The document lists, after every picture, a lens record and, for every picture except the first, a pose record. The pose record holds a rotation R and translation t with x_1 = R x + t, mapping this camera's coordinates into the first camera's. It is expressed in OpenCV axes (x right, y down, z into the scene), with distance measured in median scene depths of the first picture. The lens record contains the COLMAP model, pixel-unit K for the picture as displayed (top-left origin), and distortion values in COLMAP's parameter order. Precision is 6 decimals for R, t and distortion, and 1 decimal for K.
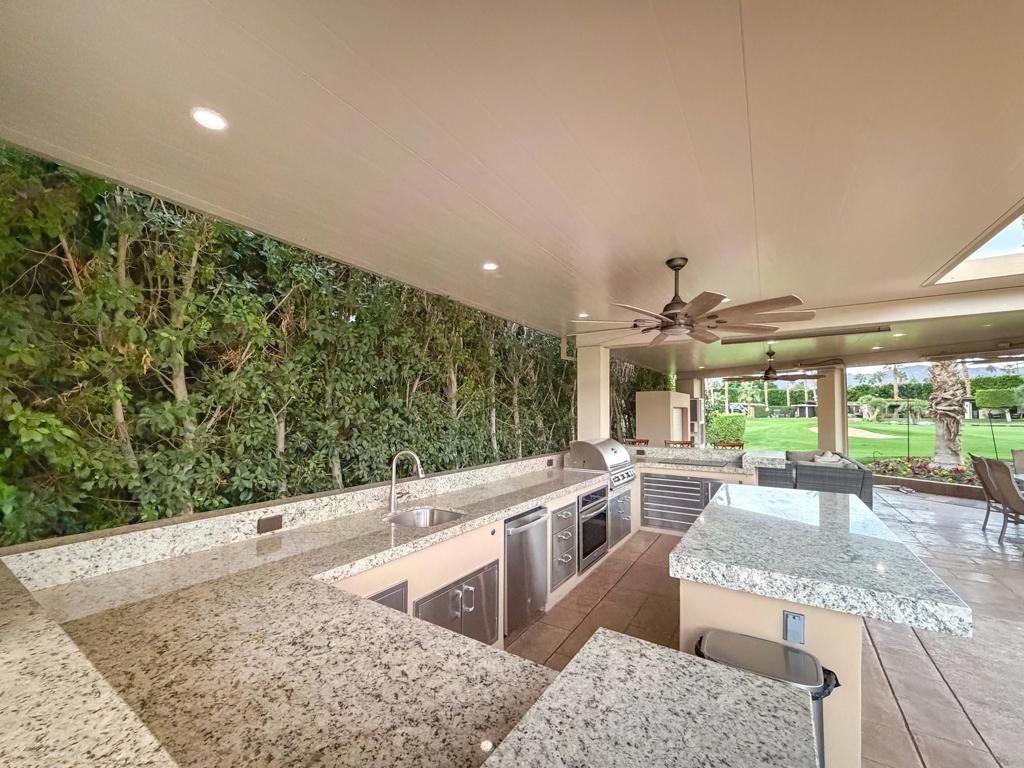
lens RADIAL K [[420.1, 0, 494.8], [0, 420.1, 393.9], [0, 0, 1]] dist [-0.001485, 0.000273]
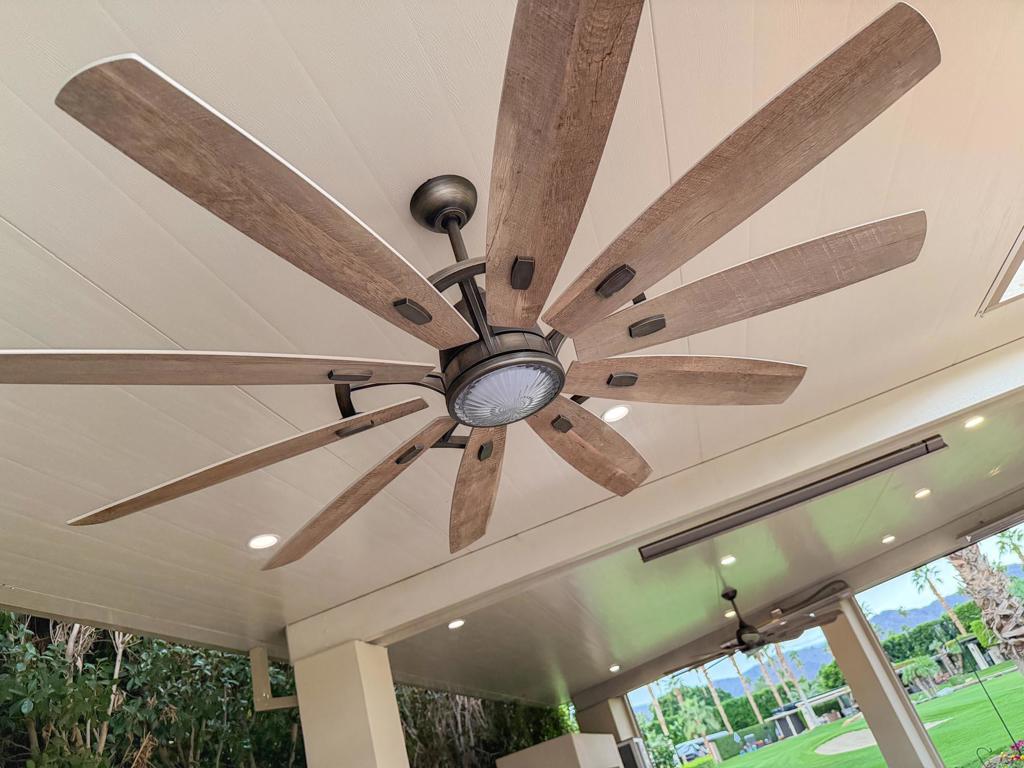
lens RADIAL K [[743.9, 0, 491.8], [0, 743.9, 382.4], [0, 0, 1]] dist [0.013565, -0.020780]
pose [[0.920442, -0.095577, 0.379014, 0.162013], [0.276929, 0.843762, -0.459756, 0.028162], [-0.275856, 0.528138, 0.803102, 0.399831]]
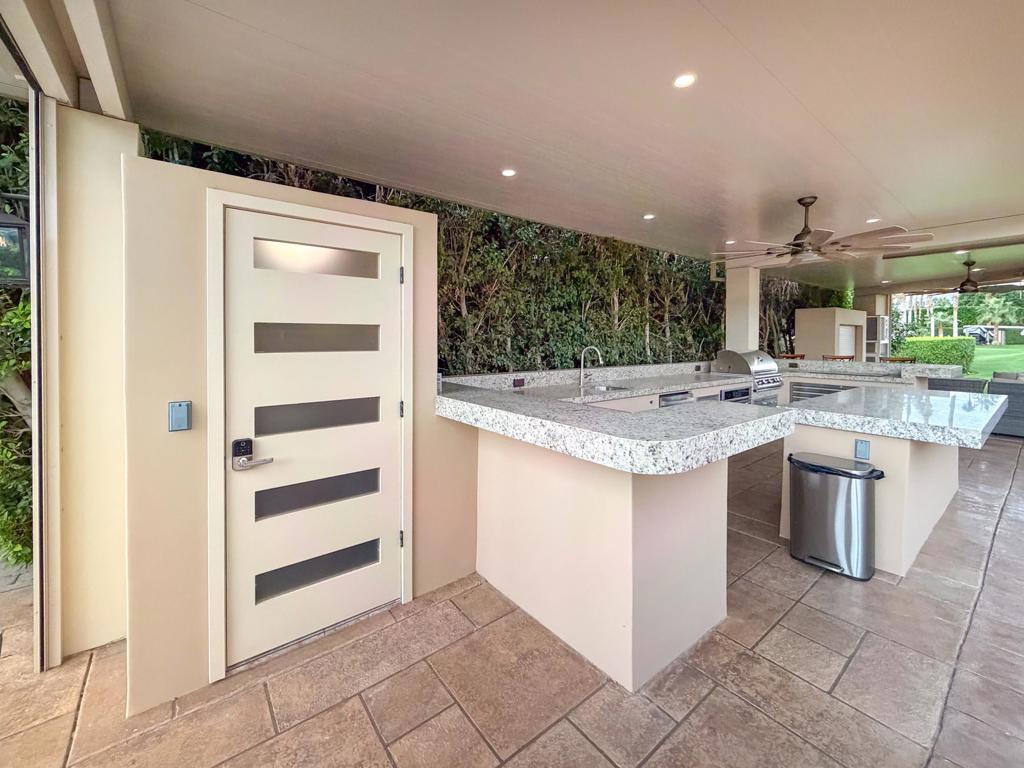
lens RADIAL K [[420.1, 0, 492.2], [0, 420.1, 340.3], [0, 0, 1]] dist [-0.001485, 0.000273]
pose [[0.942925, 0.002218, -0.332999, -0.022494], [0.014002, 0.998829, 0.046302, 0.020800], [0.332712, -0.048322, 0.941790, -0.313524]]
